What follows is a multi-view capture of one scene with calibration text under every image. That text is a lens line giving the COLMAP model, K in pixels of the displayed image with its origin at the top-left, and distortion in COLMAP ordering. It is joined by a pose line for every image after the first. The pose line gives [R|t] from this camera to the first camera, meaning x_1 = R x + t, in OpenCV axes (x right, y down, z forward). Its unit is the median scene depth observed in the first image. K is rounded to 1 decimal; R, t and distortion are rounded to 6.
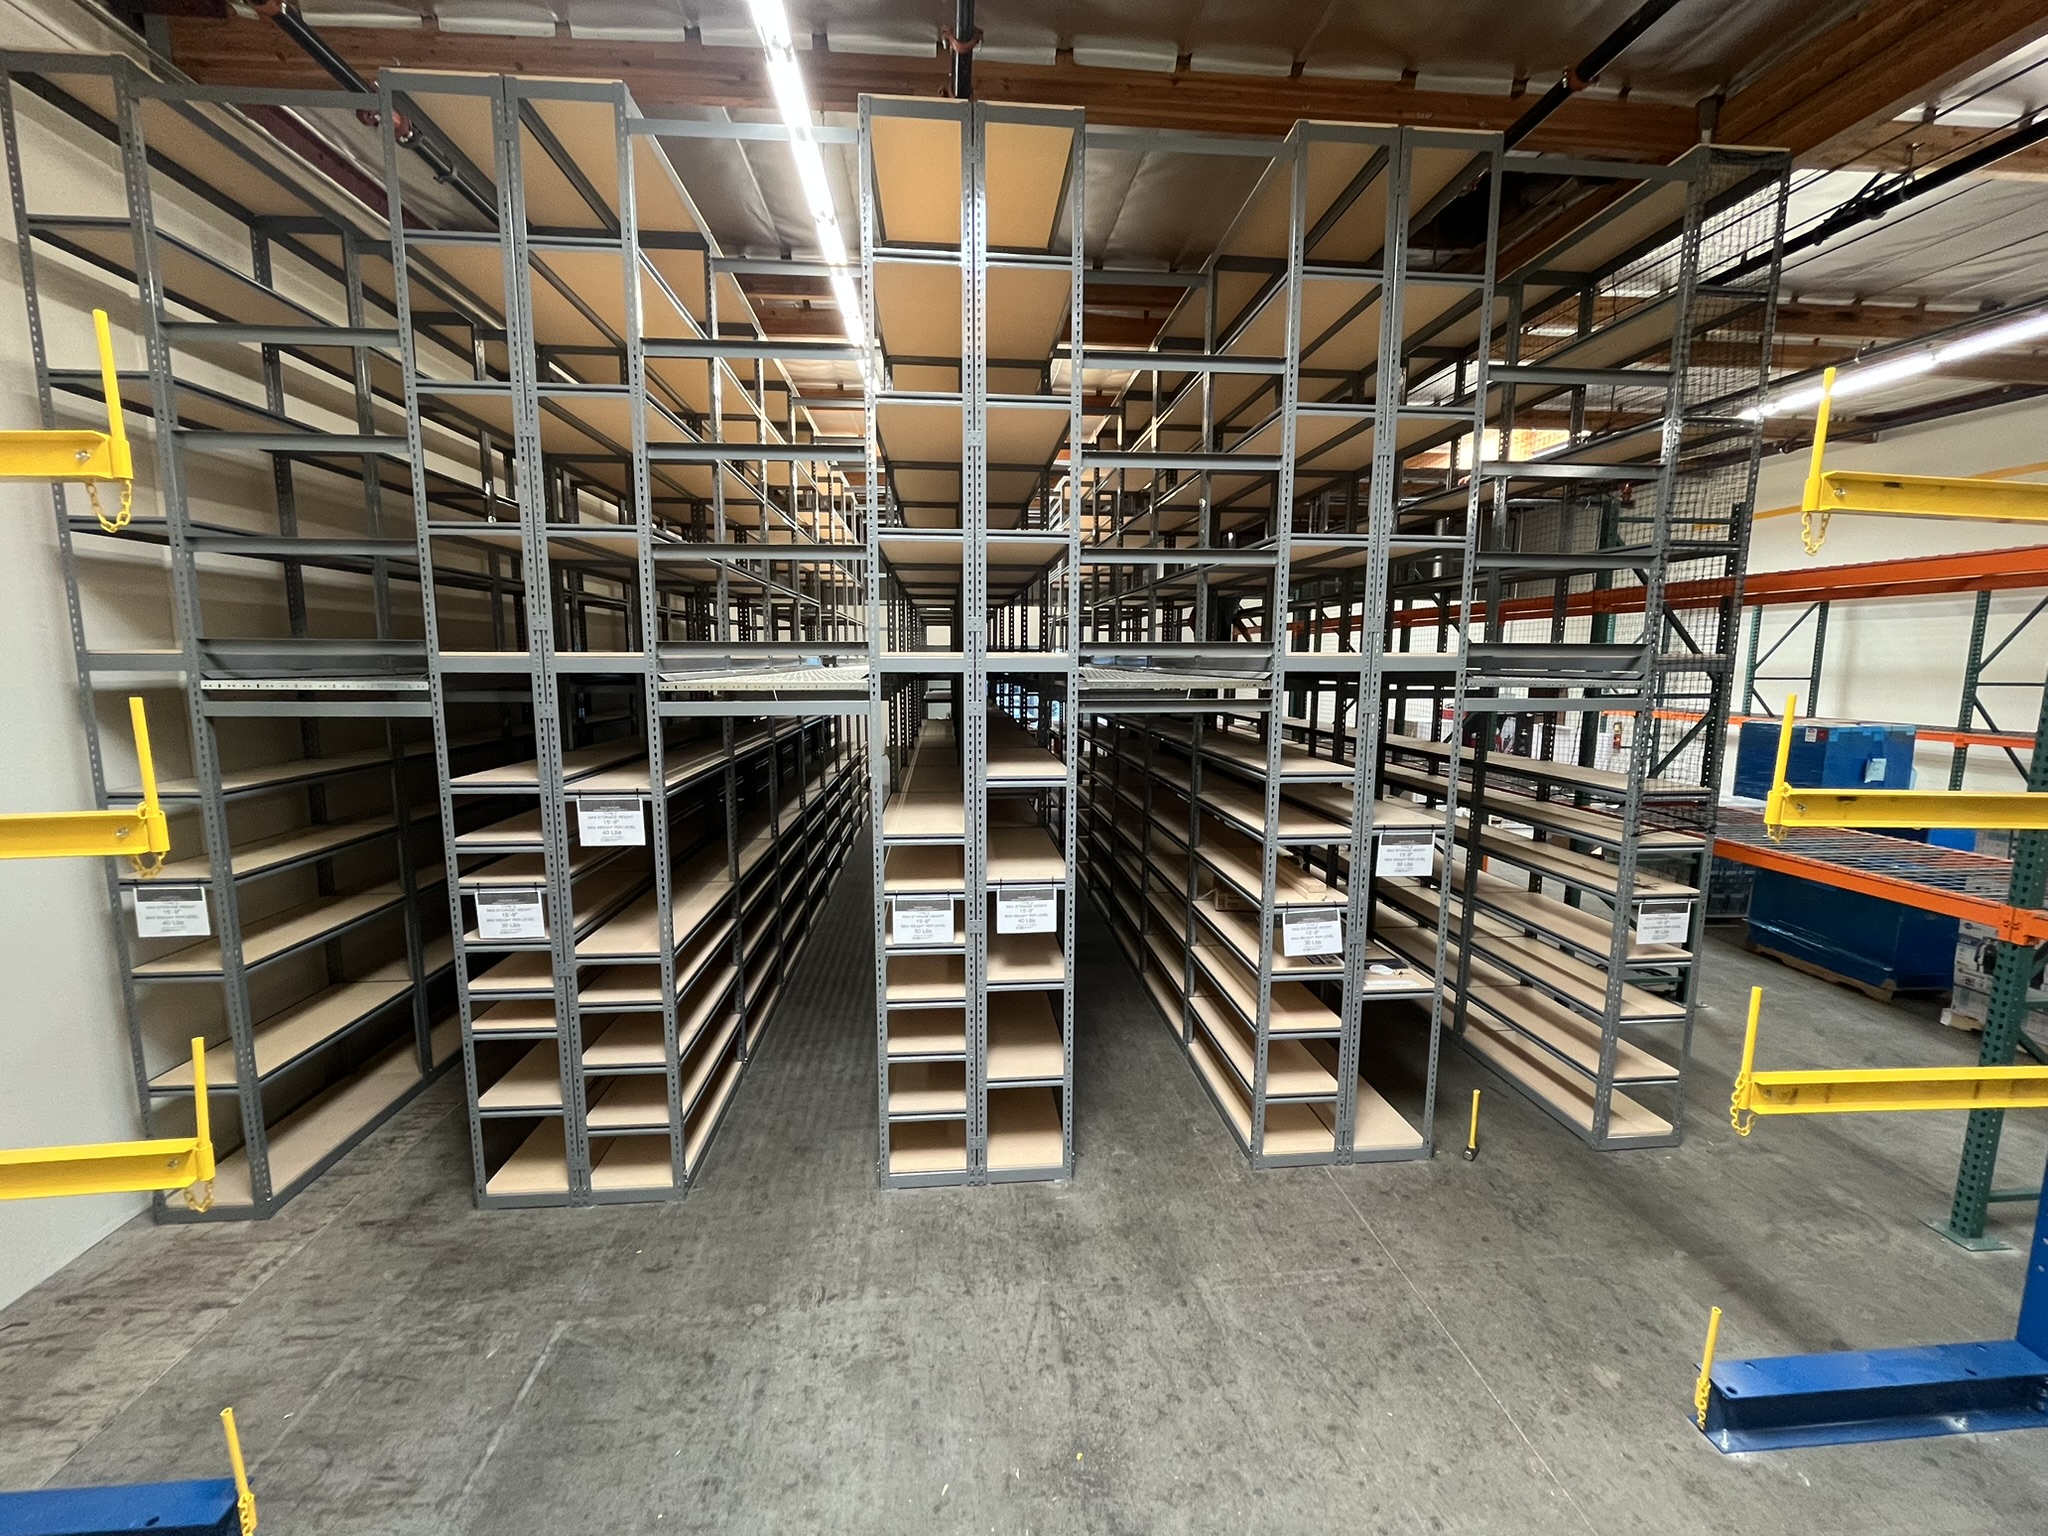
lens RADIAL K [[835.2, 0, 1021.0], [0, 835.2, 766.0], [0, 0, 1]] dist [0.001167, -0.000293]
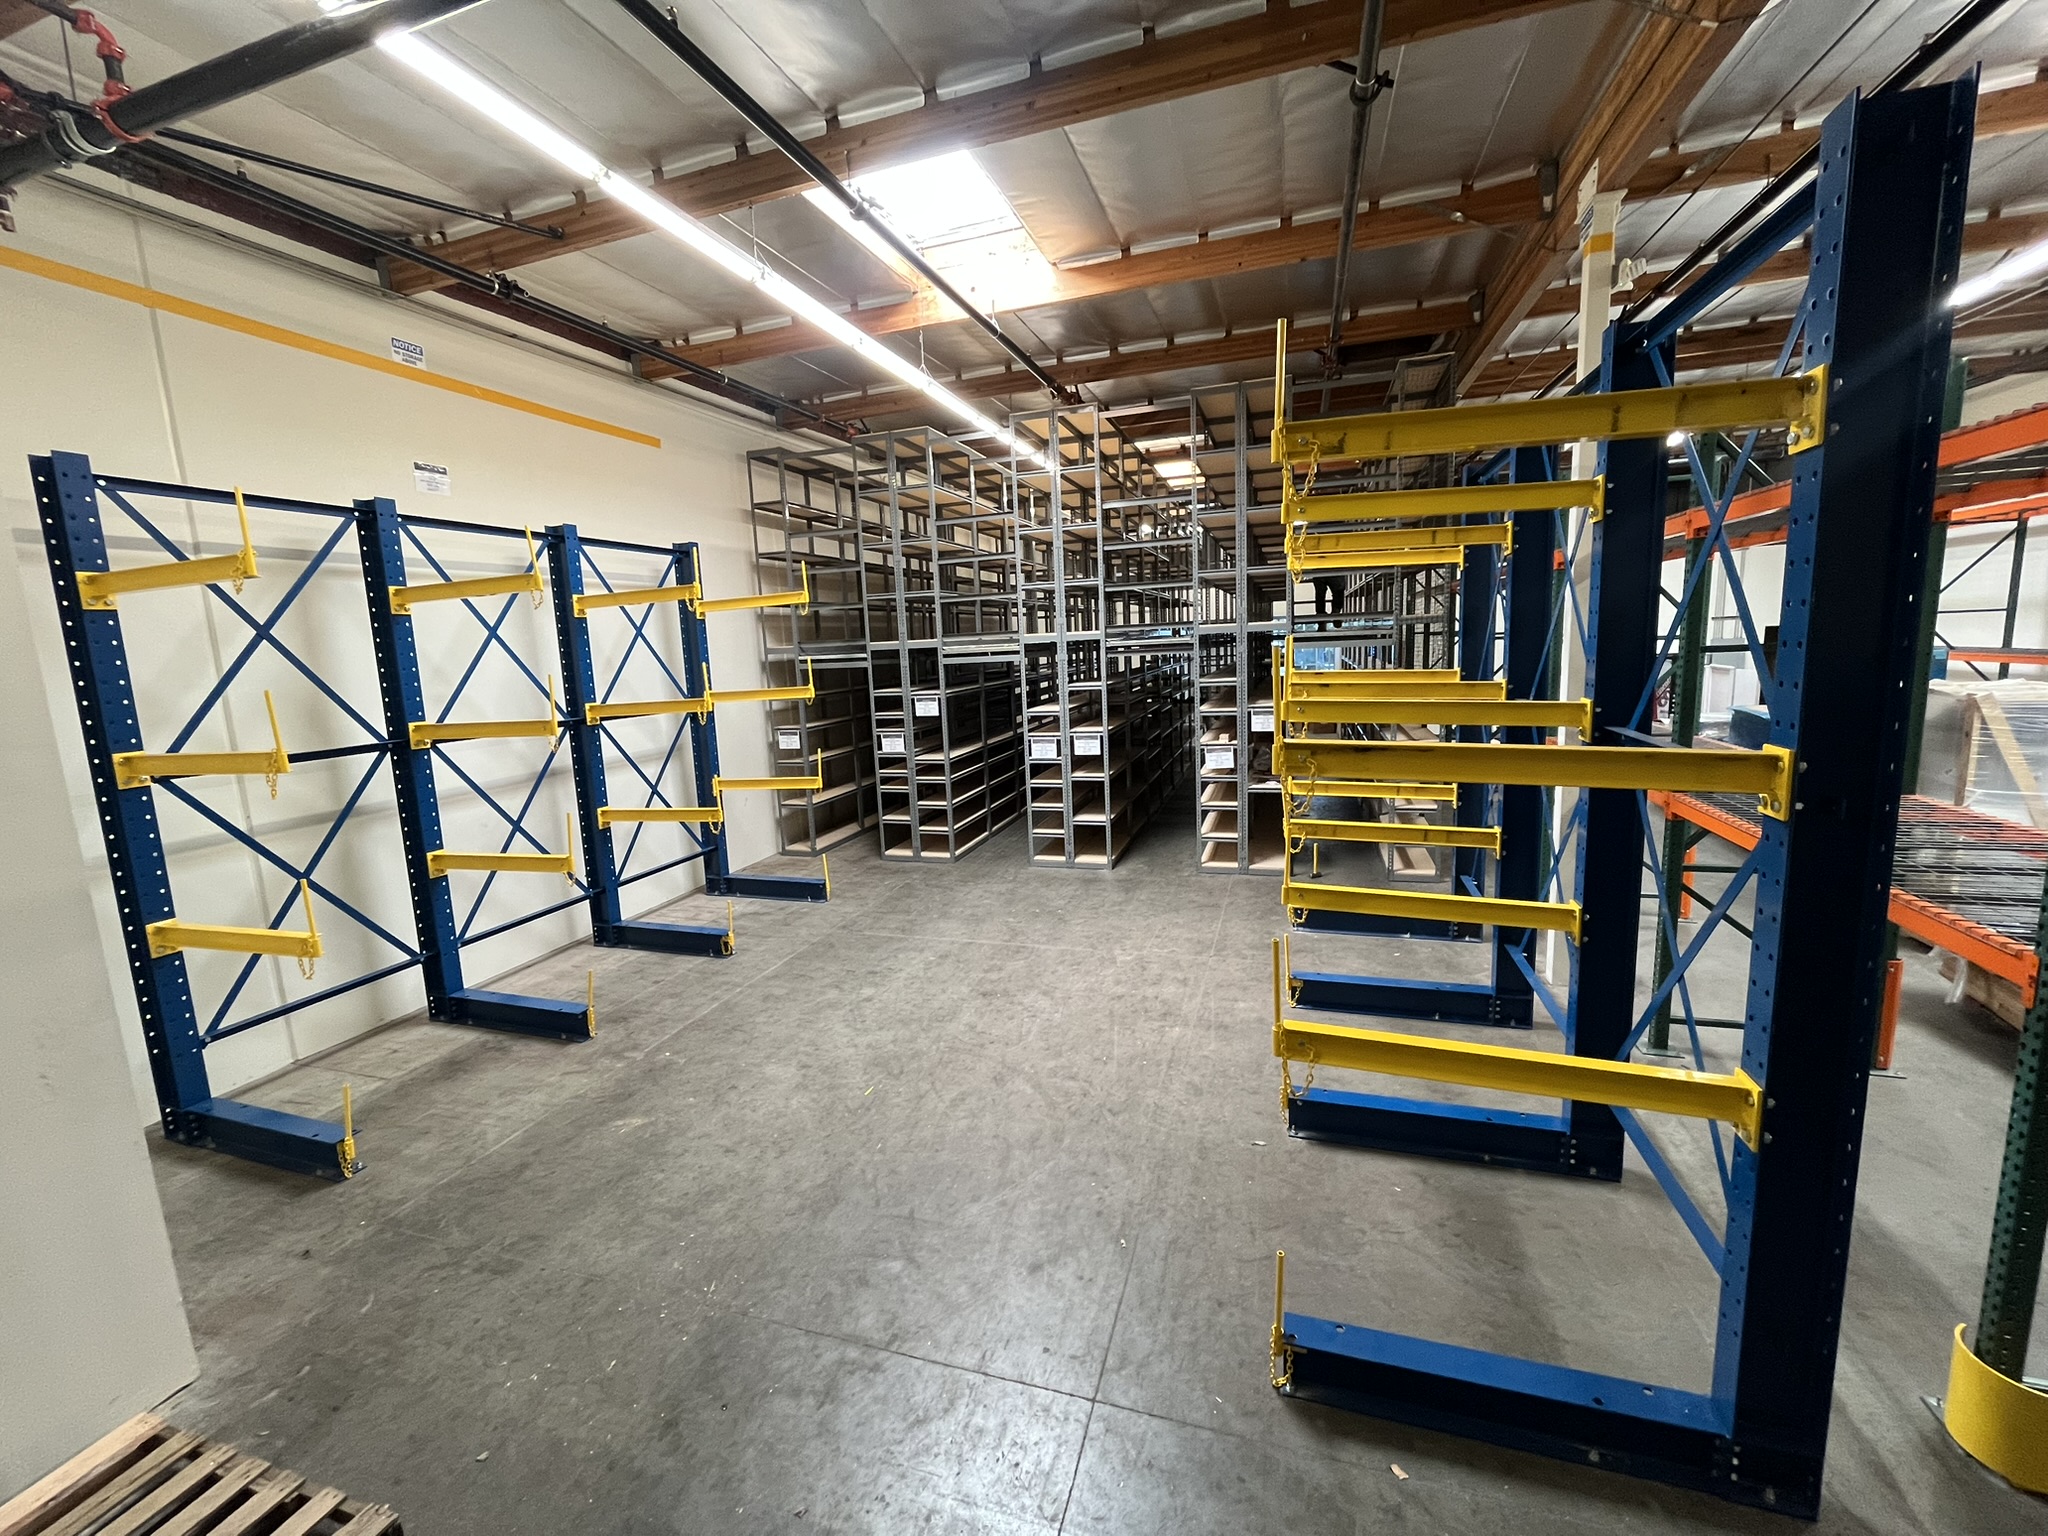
lens RADIAL K [[835.2, 0, 1019.1], [0, 835.2, 763.8], [0, 0, 1]] dist [0.001167, -0.000293]
pose [[0.917455, 0.013090, -0.397624, 0.767067], [-0.002131, 0.999606, 0.027990, 0.165642], [0.397834, -0.024832, 0.917121, -1.202829]]
